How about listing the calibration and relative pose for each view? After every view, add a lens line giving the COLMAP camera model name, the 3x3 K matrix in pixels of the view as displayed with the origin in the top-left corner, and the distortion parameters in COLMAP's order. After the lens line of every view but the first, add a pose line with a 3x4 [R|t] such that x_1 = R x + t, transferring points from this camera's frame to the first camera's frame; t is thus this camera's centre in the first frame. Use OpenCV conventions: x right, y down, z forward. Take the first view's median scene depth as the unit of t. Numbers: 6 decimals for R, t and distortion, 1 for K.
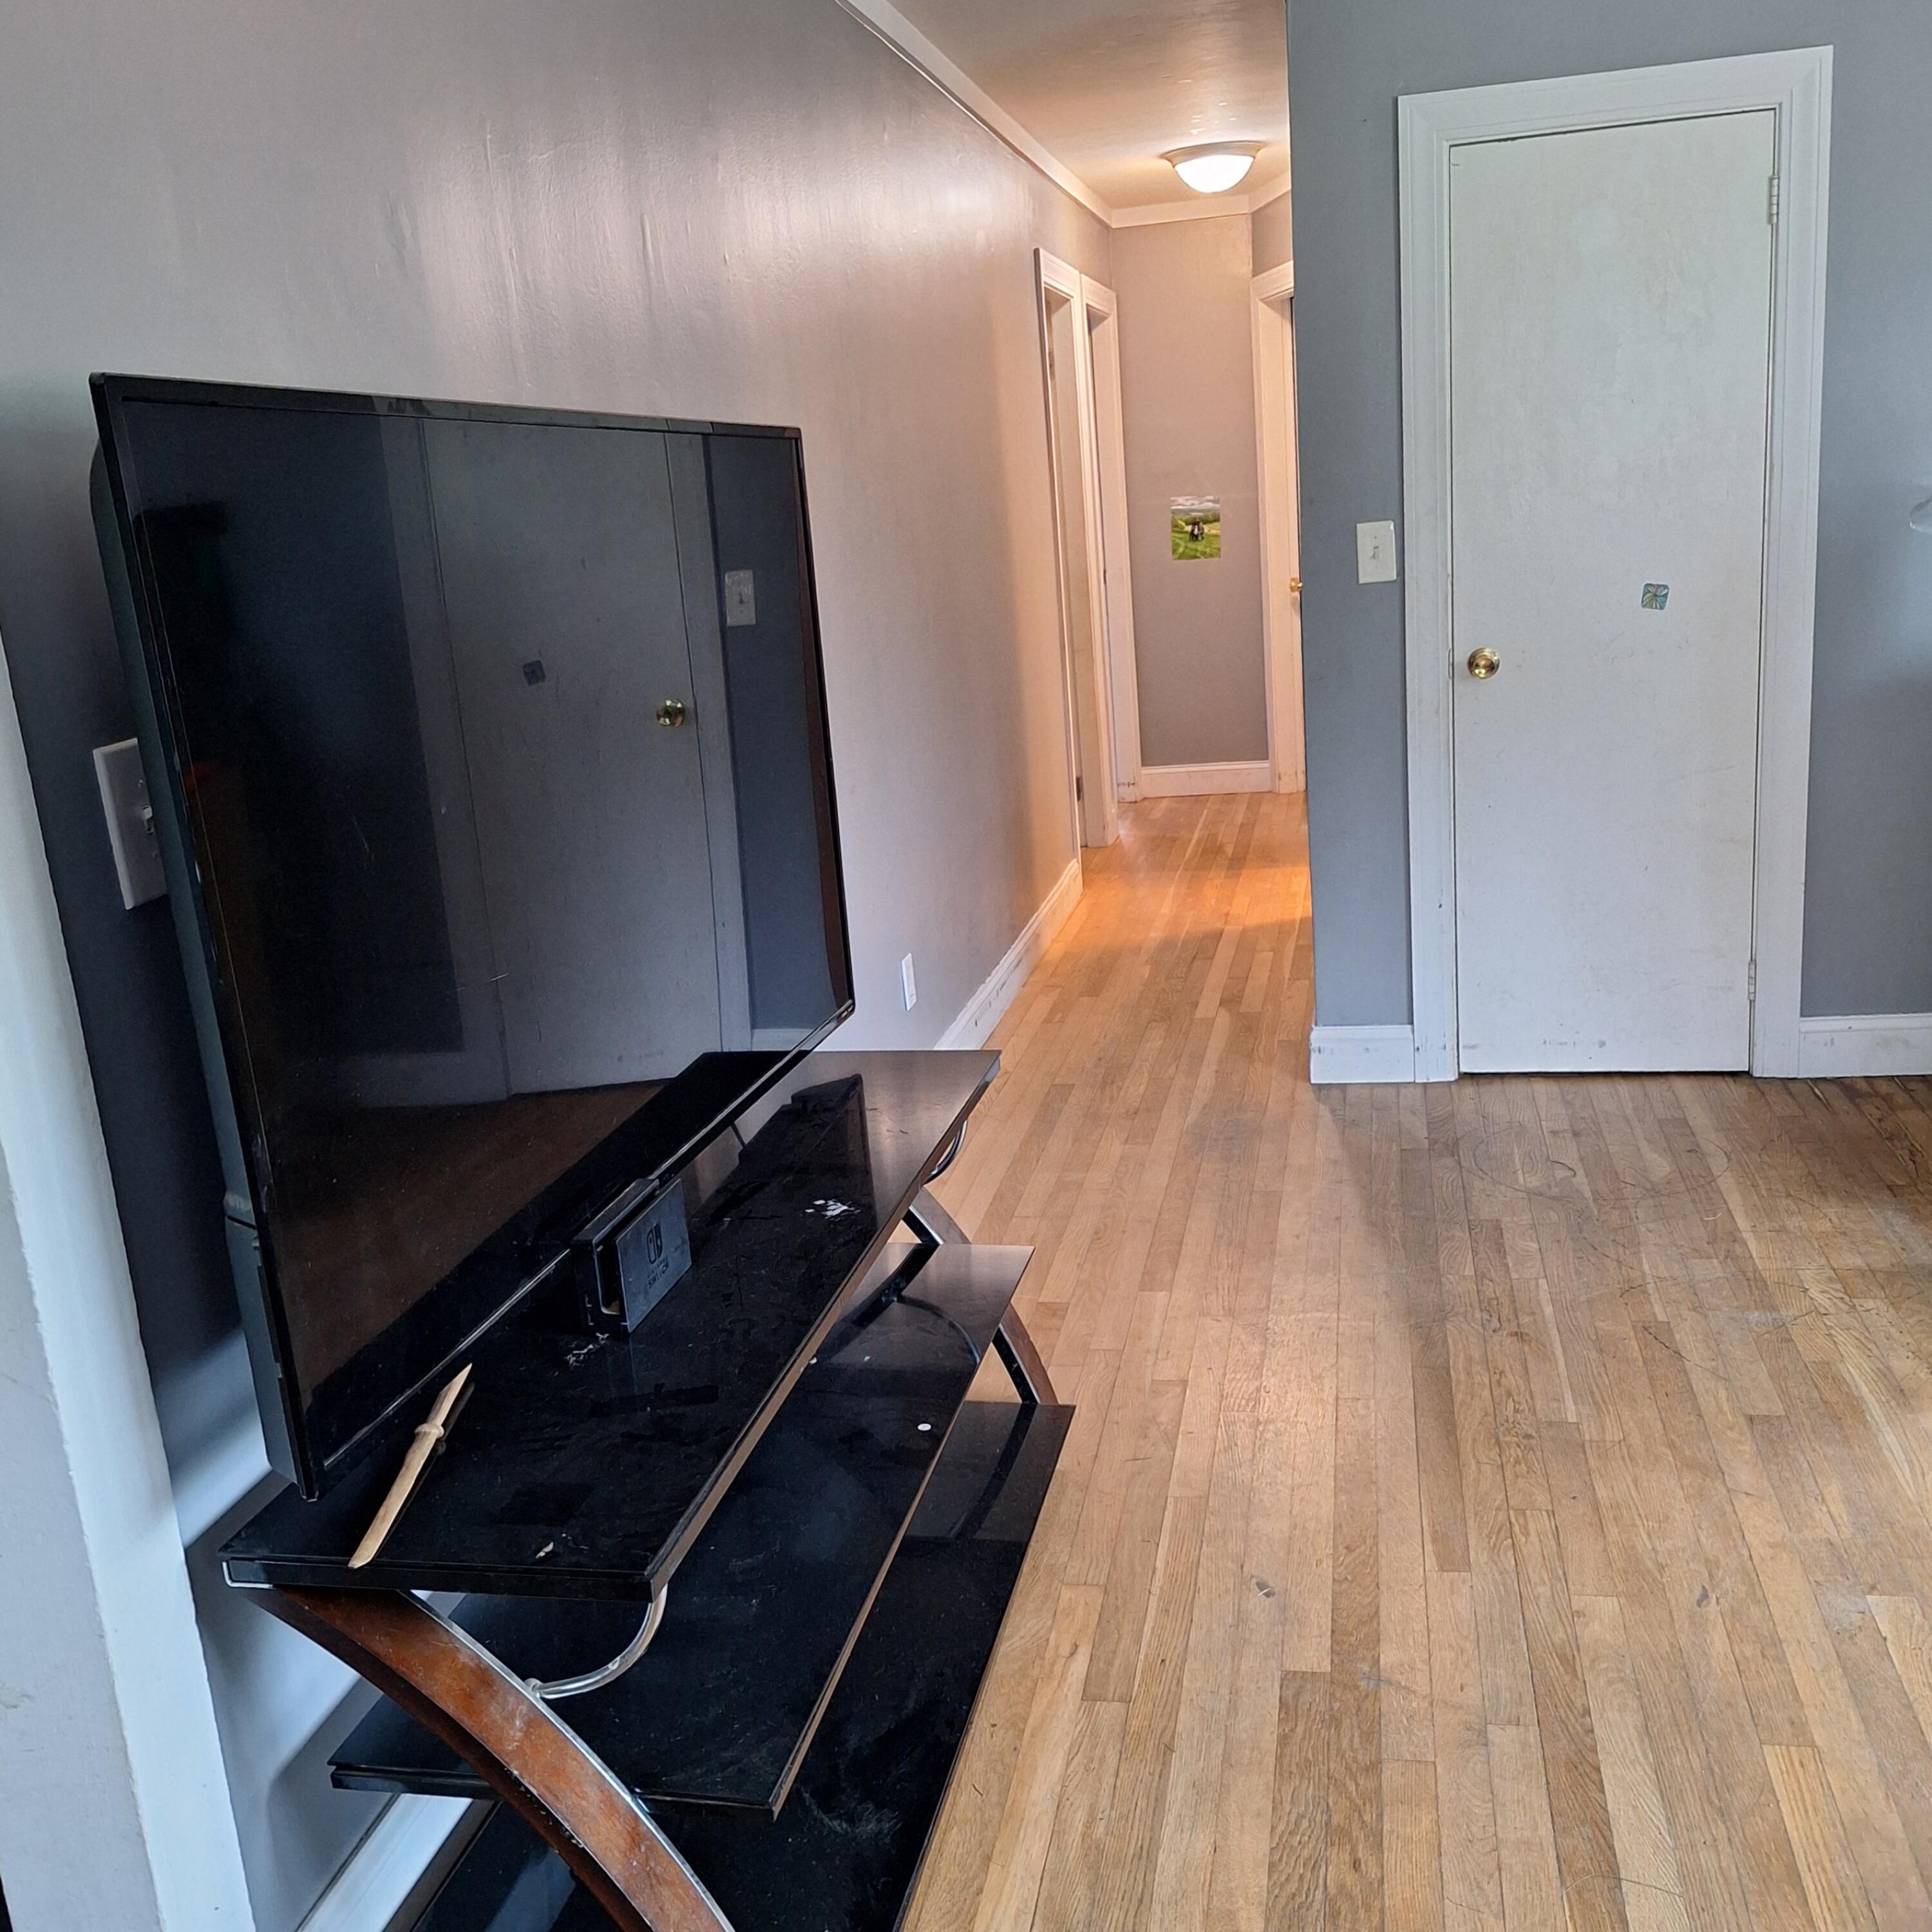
lens RADIAL K [[1969.8, 0, 975.8], [0, 1969.8, 978.1], [0, 0, 1]] dist [0.023675, 0.000000]
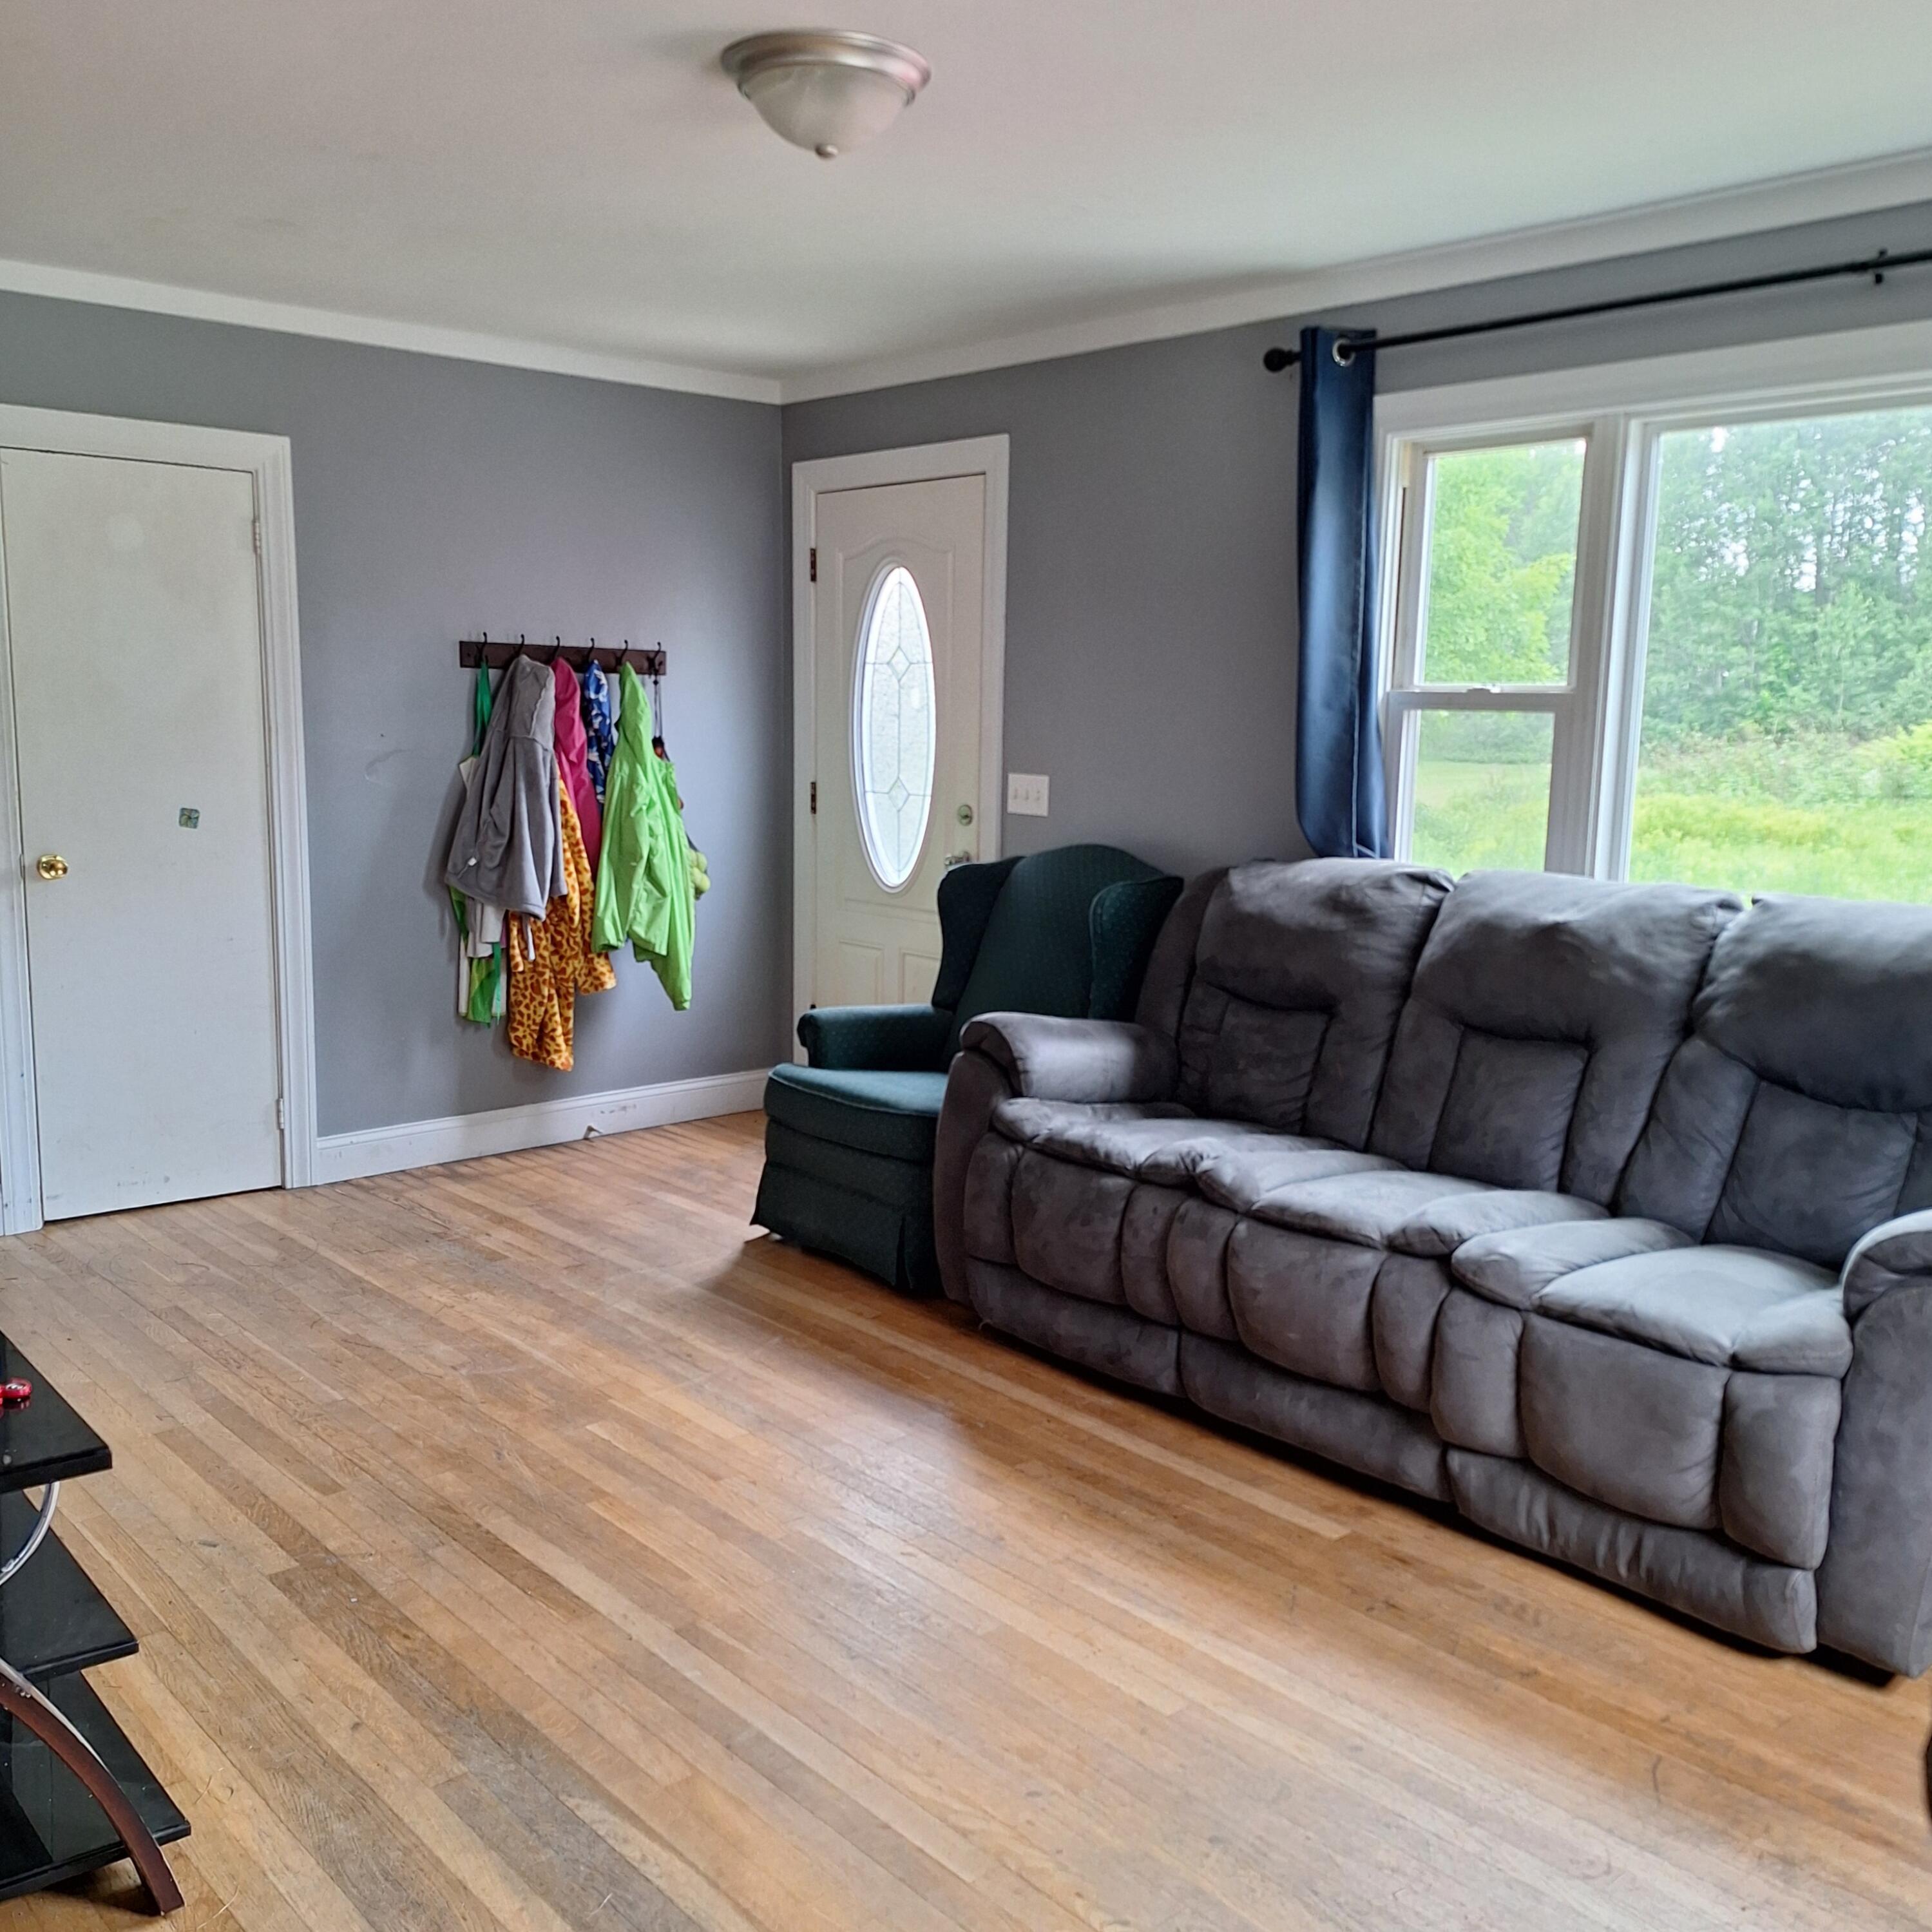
lens RADIAL K [[1822.0, 0, 966.7], [0, 1822.0, 969.5], [0, 0, 1]] dist [0.107382, 0.000000]
pose [[0.619486, -0.032372, 0.784340, -0.339971], [0.131410, 0.989327, -0.062958, 0.052480], [-0.773931, 0.142072, 0.617128, -0.139433]]
